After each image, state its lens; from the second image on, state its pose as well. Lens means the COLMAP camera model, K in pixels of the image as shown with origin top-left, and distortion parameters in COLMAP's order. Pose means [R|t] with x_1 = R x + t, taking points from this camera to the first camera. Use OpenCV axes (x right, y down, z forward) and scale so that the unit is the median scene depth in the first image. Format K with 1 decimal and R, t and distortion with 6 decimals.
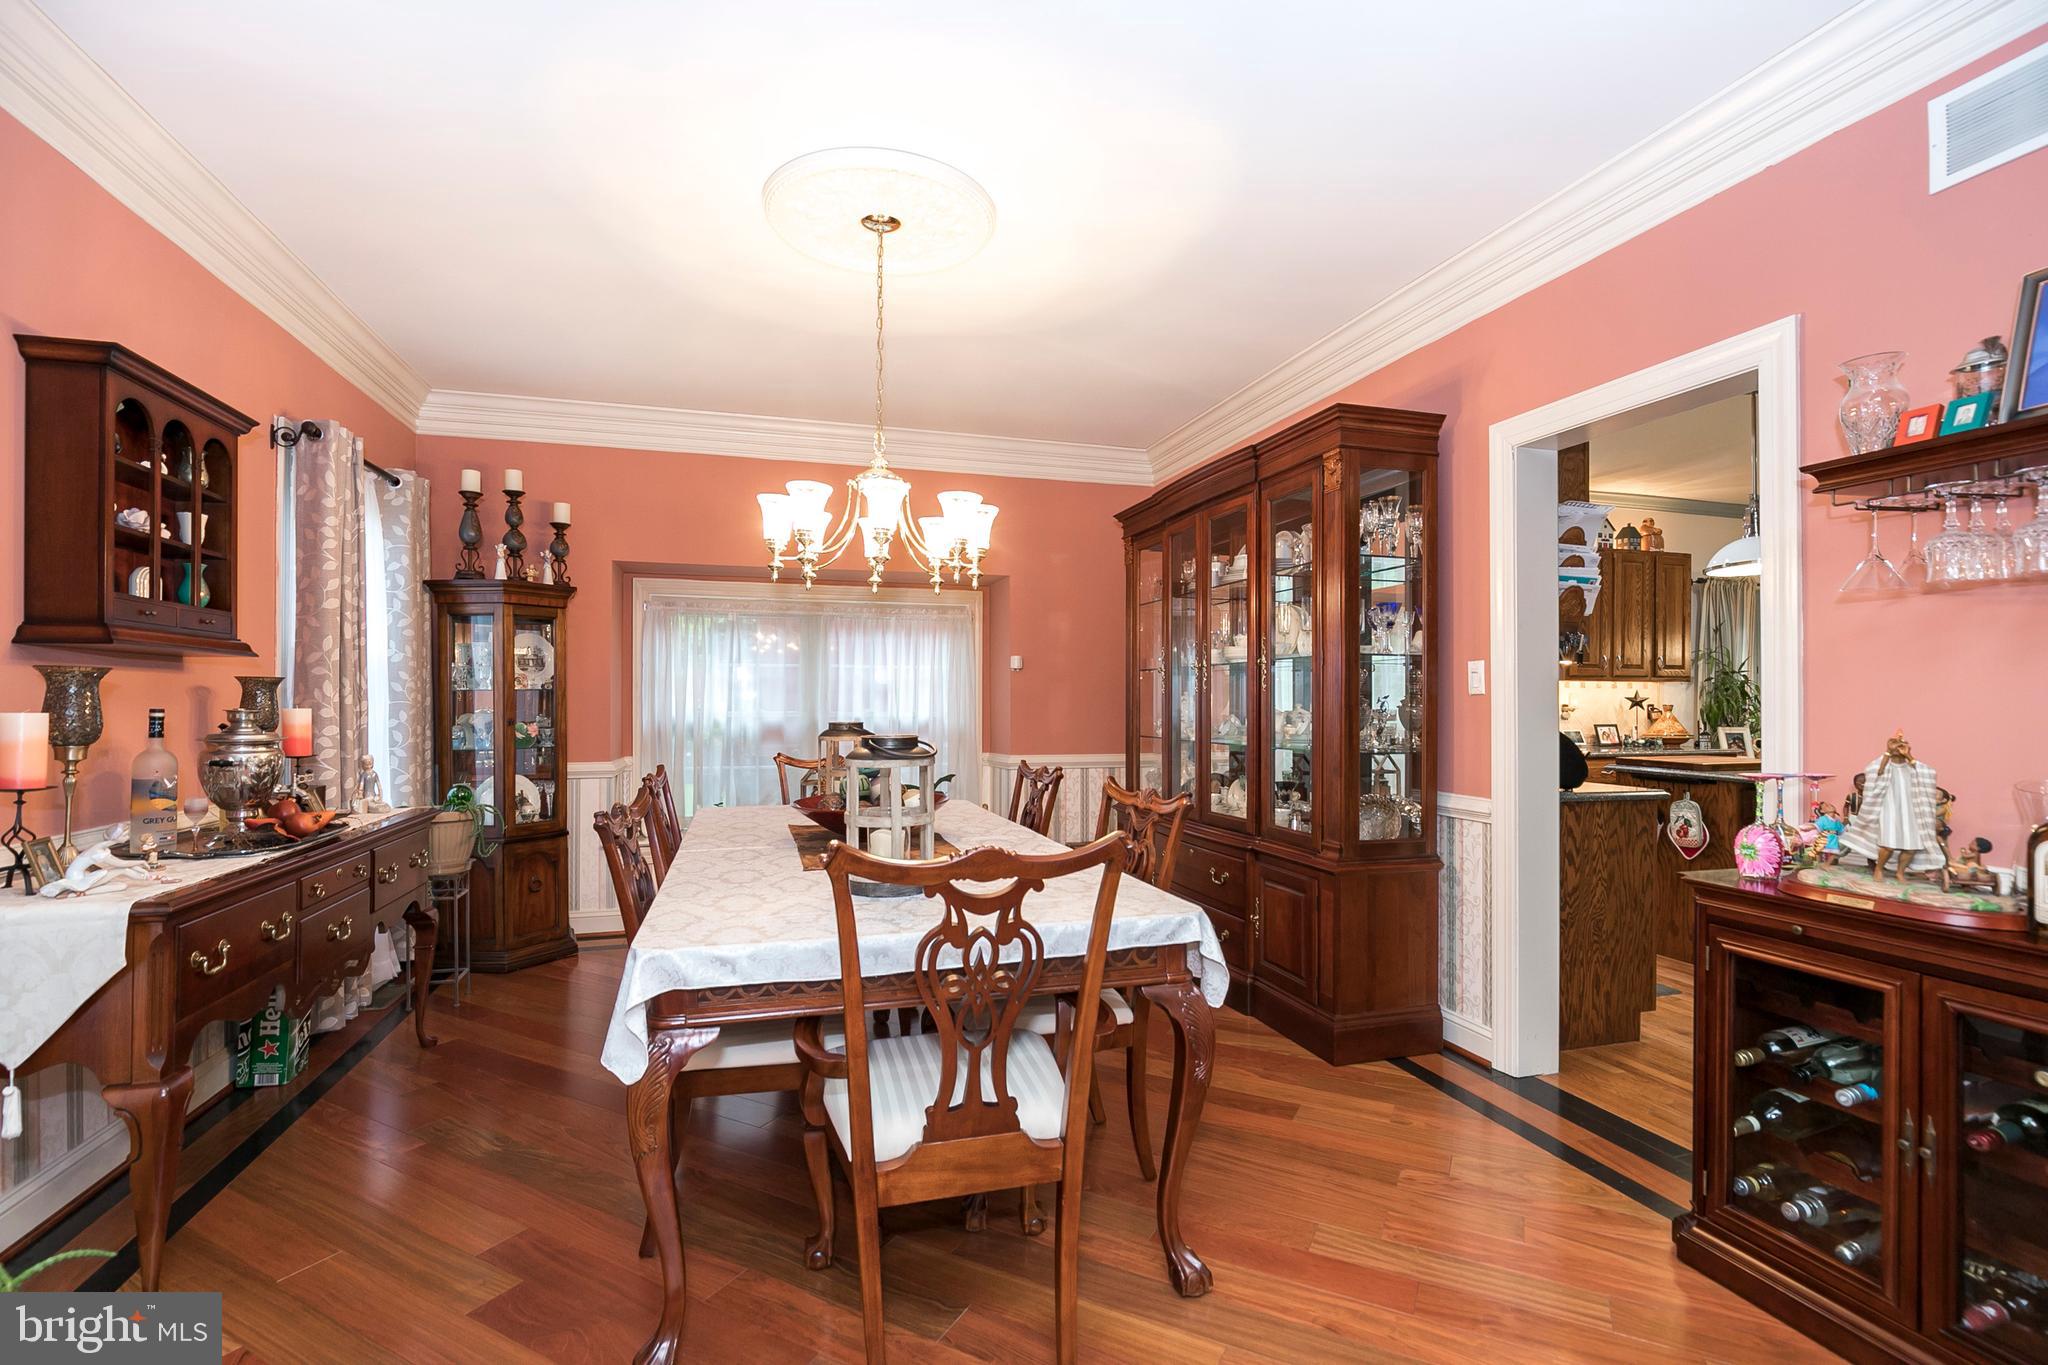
lens RADIAL K [[929.7, 0, 1028.3], [0, 929.7, 690.7], [0, 0, 1]] dist [-0.004522, -0.000387]
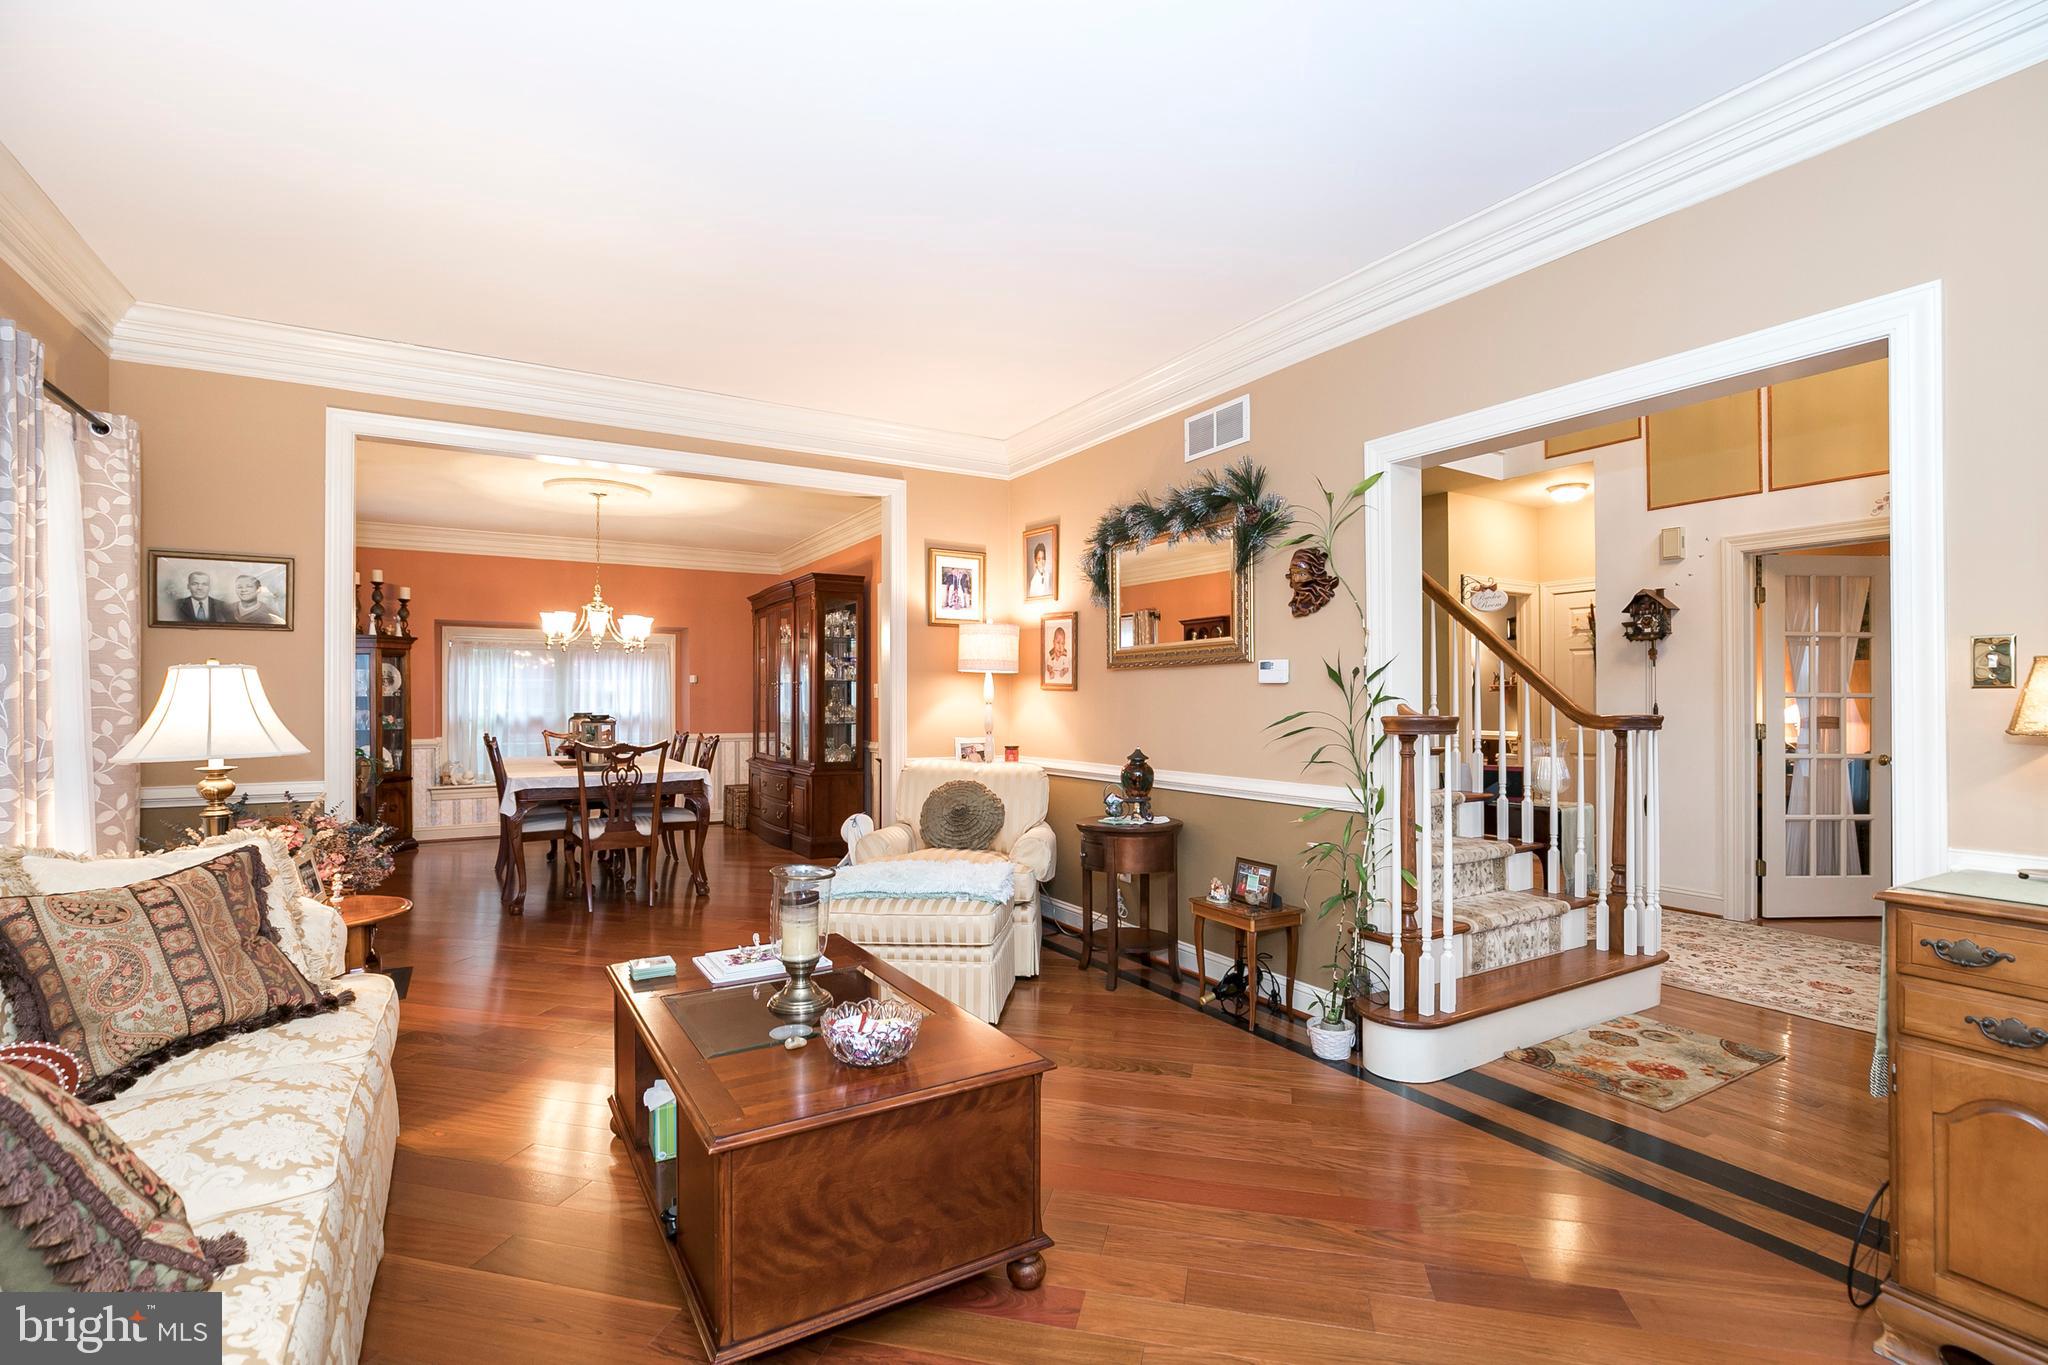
lens RADIAL K [[929.7, 0, 1014.1], [0, 929.7, 688.0], [0, 0, 1]] dist [-0.004522, -0.000387]
pose [[0.973001, -0.001674, 0.230794, 0.199853], [0.002545, 0.999991, -0.003477, -0.007854], [-0.230786, 0.003970, 0.972996, -0.942918]]
